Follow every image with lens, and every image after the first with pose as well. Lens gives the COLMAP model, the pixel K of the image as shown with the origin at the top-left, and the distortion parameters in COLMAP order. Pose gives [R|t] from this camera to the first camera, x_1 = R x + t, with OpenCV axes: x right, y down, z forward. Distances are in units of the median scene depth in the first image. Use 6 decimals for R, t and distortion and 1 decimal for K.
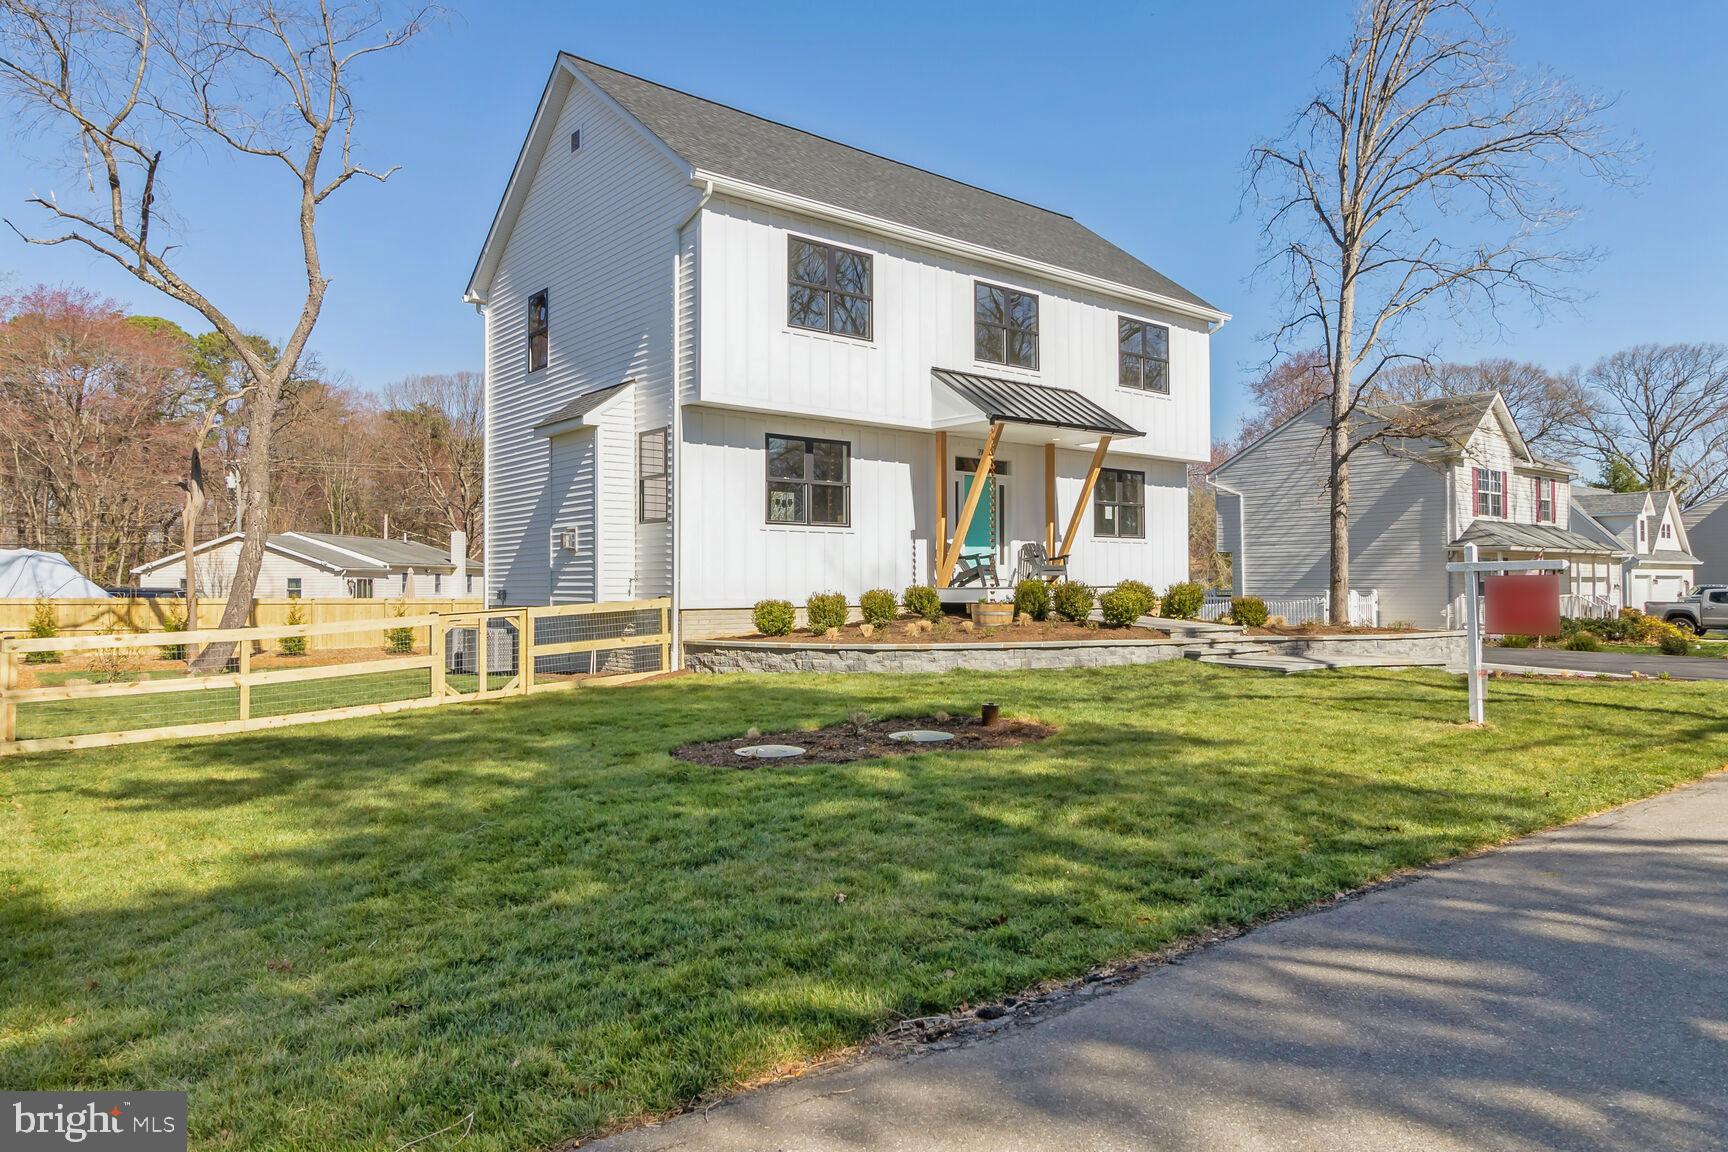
lens RADIAL K [[1125.4, 0, 863.7], [0, 1125.4, 467.7], [0, 0, 1]] dist [0.002954, 0.000536]
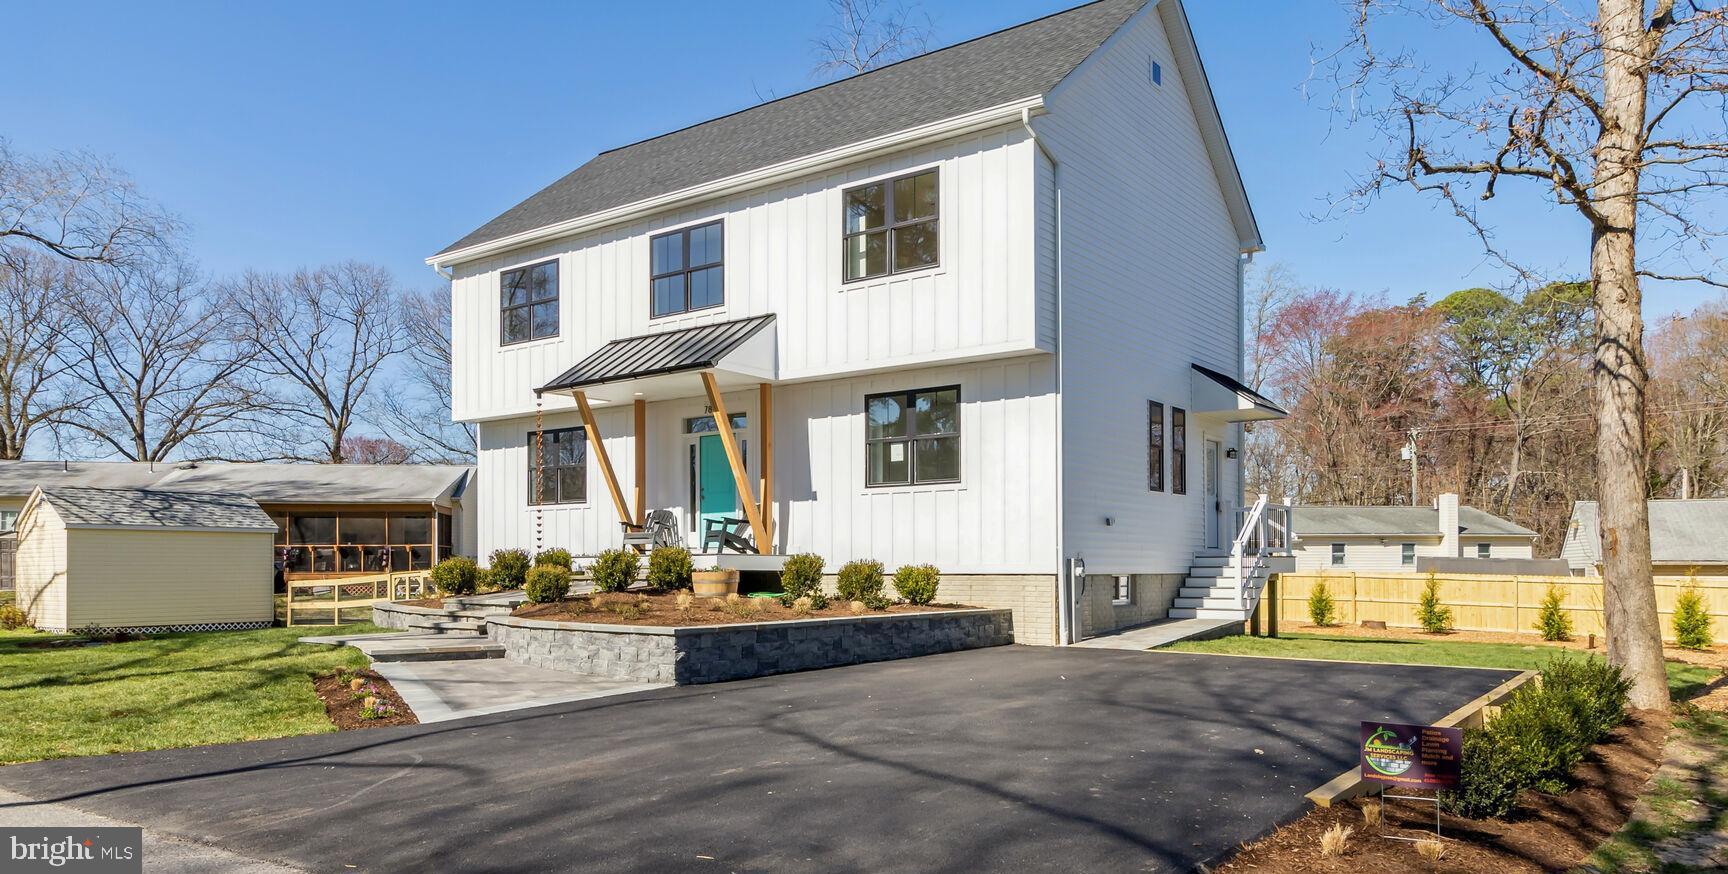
lens RADIAL K [[1173.3, 0, 864.0], [0, 1173.3, 437.0], [0, 0, 1]] dist [-0.003768, 0.000111]
pose [[0.231320, -0.094076, -0.968318, 1.068924], [0.113141, 0.991162, -0.069267, 0.090388], [0.966276, -0.093533, 0.239920, 0.902889]]
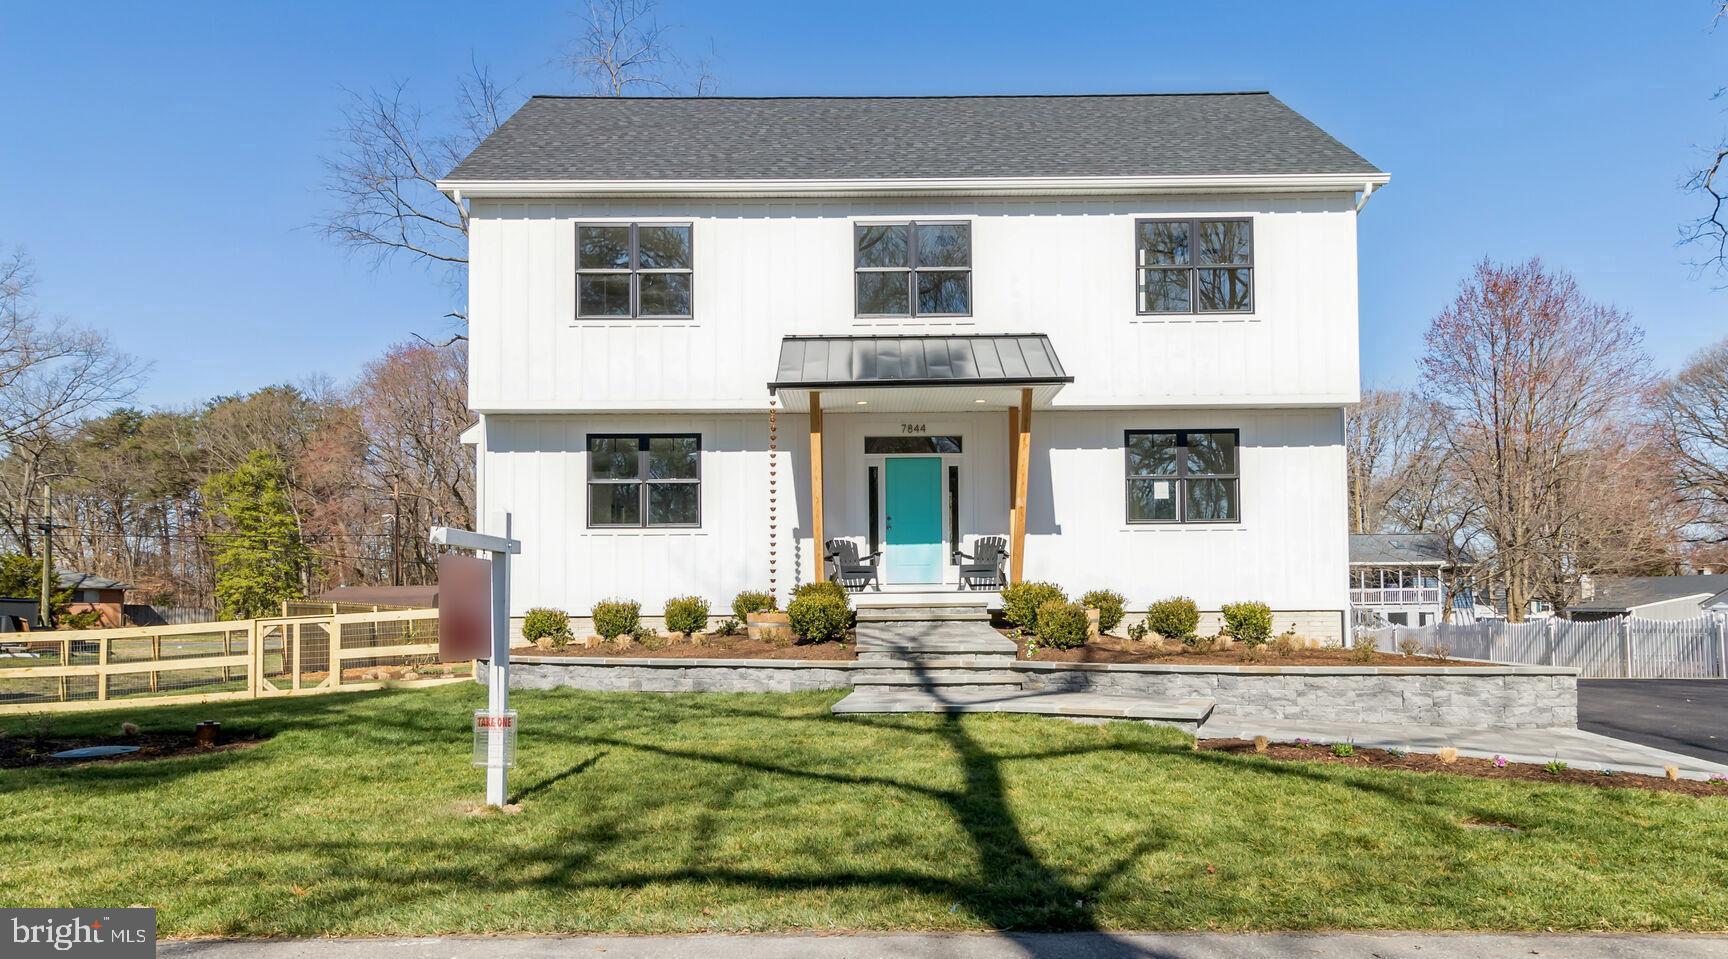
lens RADIAL K [[959.3, 0, 864.0], [0, 959.3, 479.5], [0, 0, 1]] dist [0.028920, -0.000567]
pose [[0.758593, -0.076180, -0.647097, 0.536916], [0.071731, 0.996869, -0.033266, 0.045066], [0.647605, -0.021182, 0.761682, 0.453775]]
